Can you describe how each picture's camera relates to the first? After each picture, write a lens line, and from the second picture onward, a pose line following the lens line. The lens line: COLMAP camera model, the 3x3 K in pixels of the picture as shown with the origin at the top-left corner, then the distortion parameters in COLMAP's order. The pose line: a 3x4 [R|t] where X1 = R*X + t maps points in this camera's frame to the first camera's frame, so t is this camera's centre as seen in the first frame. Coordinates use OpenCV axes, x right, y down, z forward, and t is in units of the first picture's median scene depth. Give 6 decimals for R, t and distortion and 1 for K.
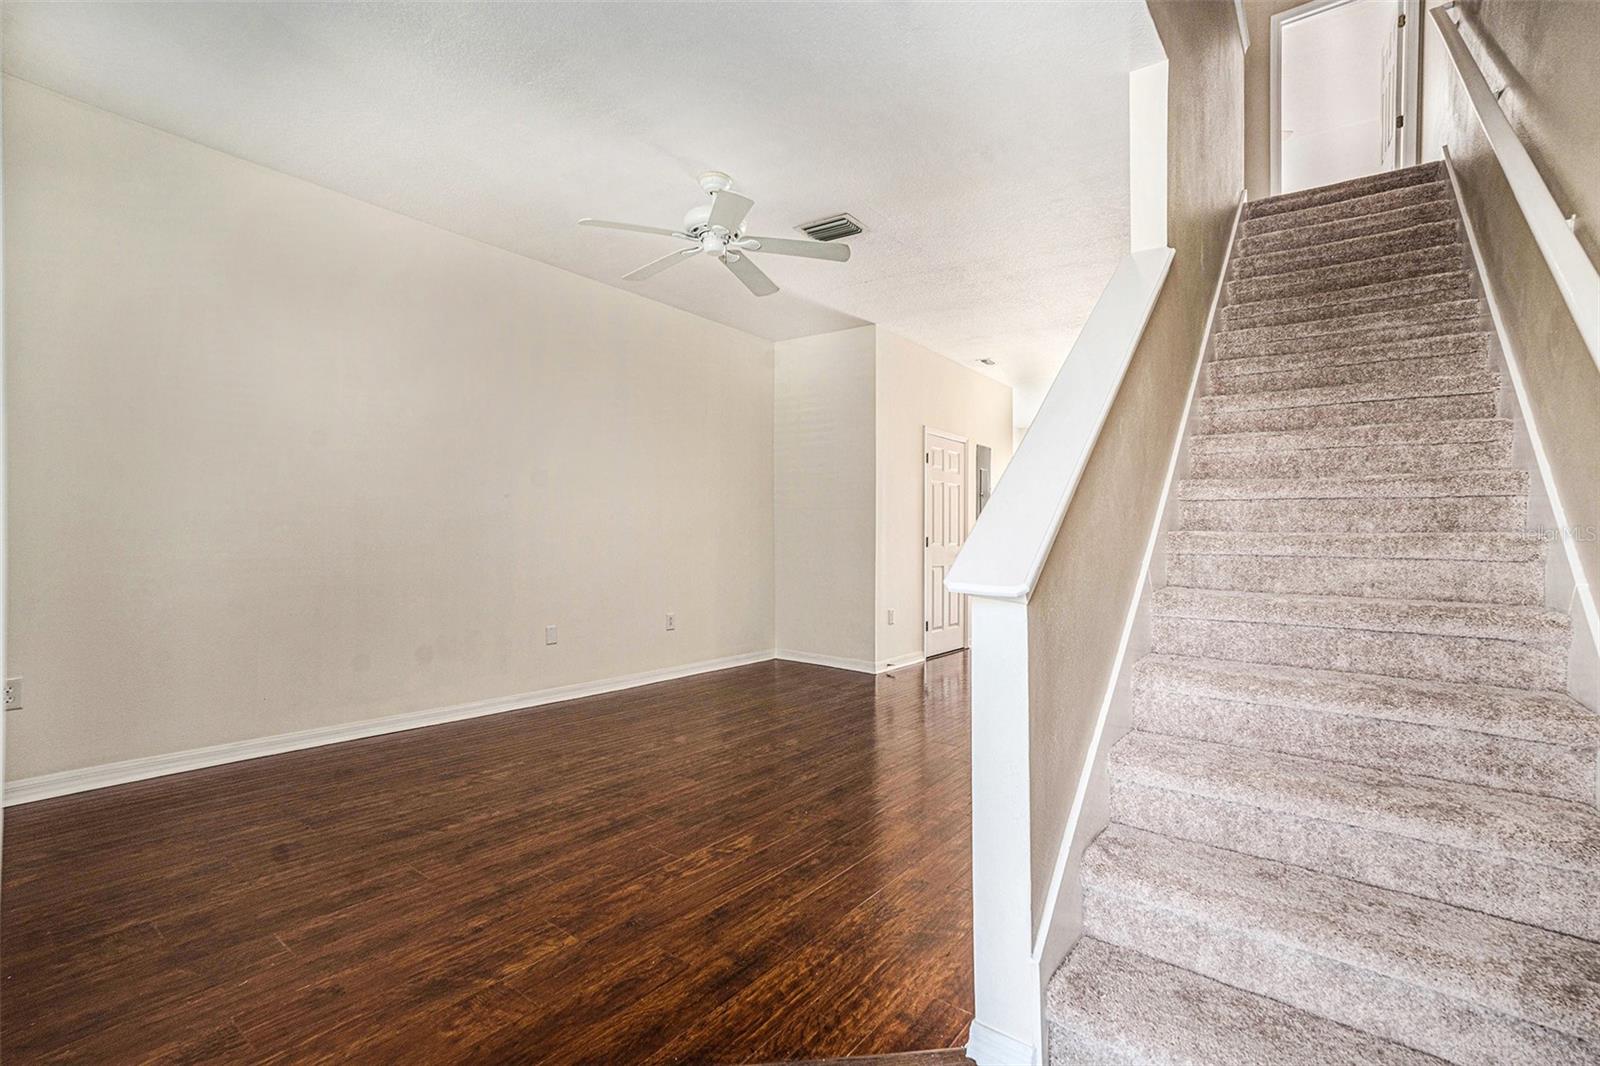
lens RADIAL K [[738.2, 0, 794.4], [0, 738.2, 566.5], [0, 0, 1]] dist [-0.001065, 0.027674]
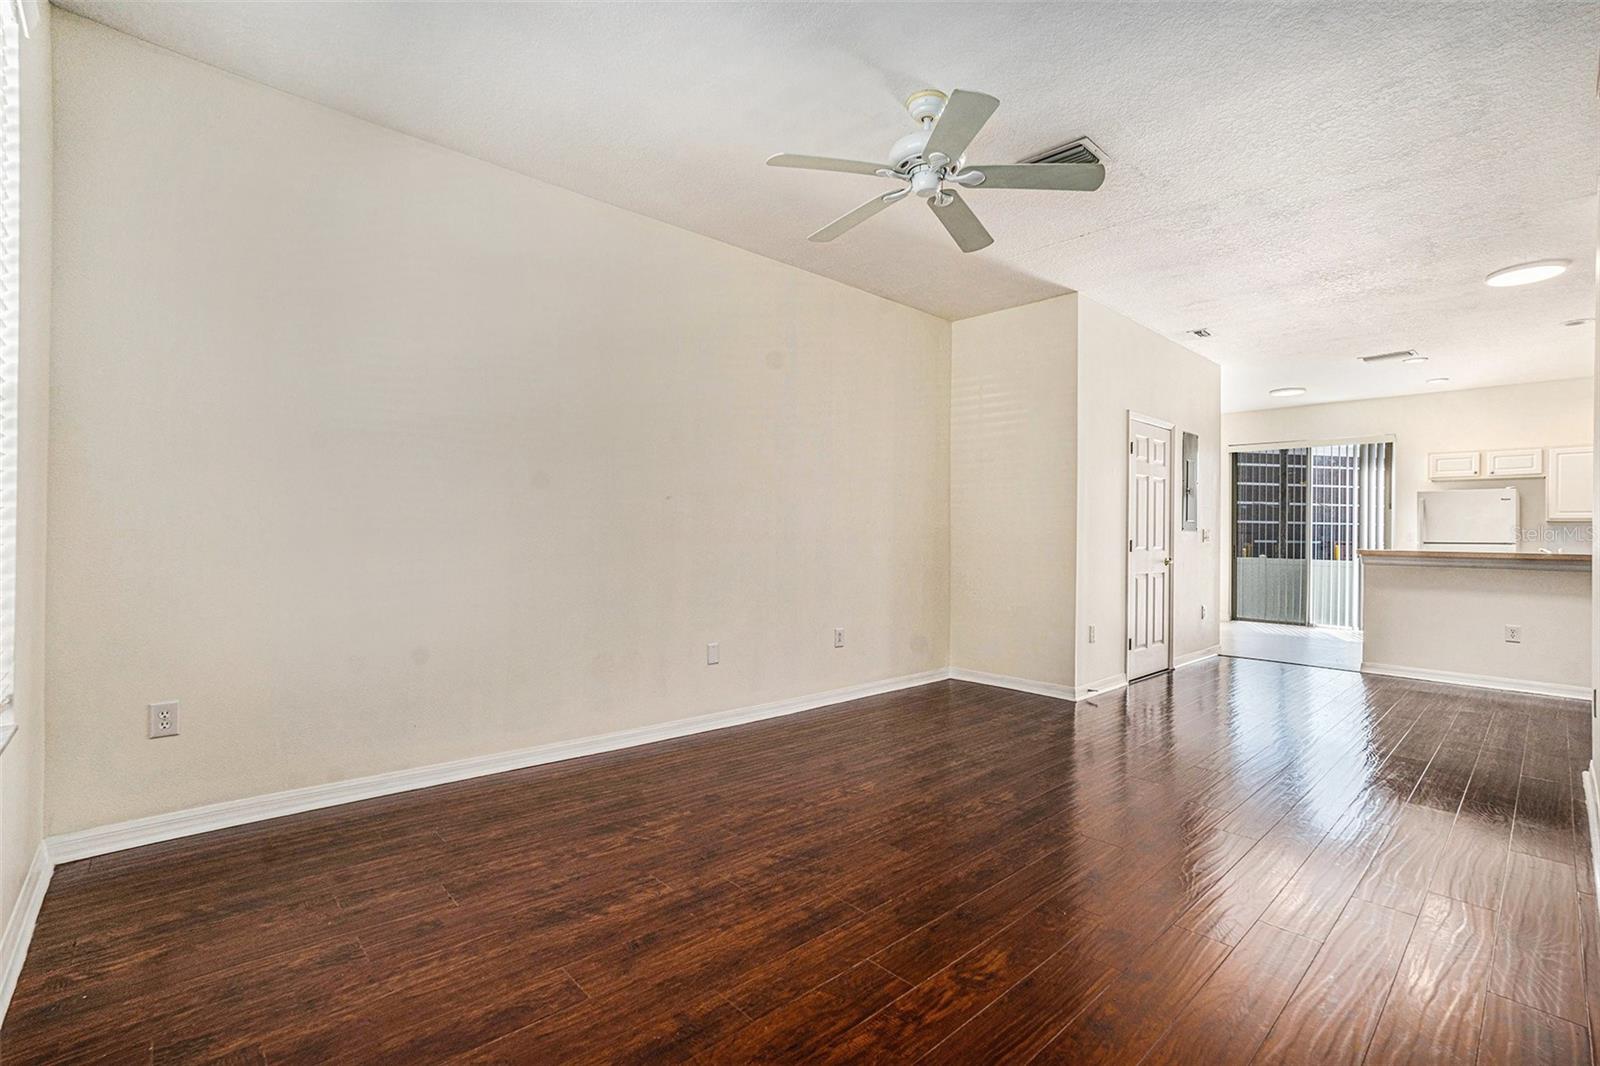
lens RADIAL K [[705.2, 0, 800.0], [0, 705.2, 533.0], [0, 0, 1]] dist [0.017441, 0.000071]
pose [[0.988677, -0.009939, -0.149733, -0.132758], [0.002229, 0.998667, -0.051572, -0.011257], [0.150046, 0.050655, 0.987381, 0.231127]]
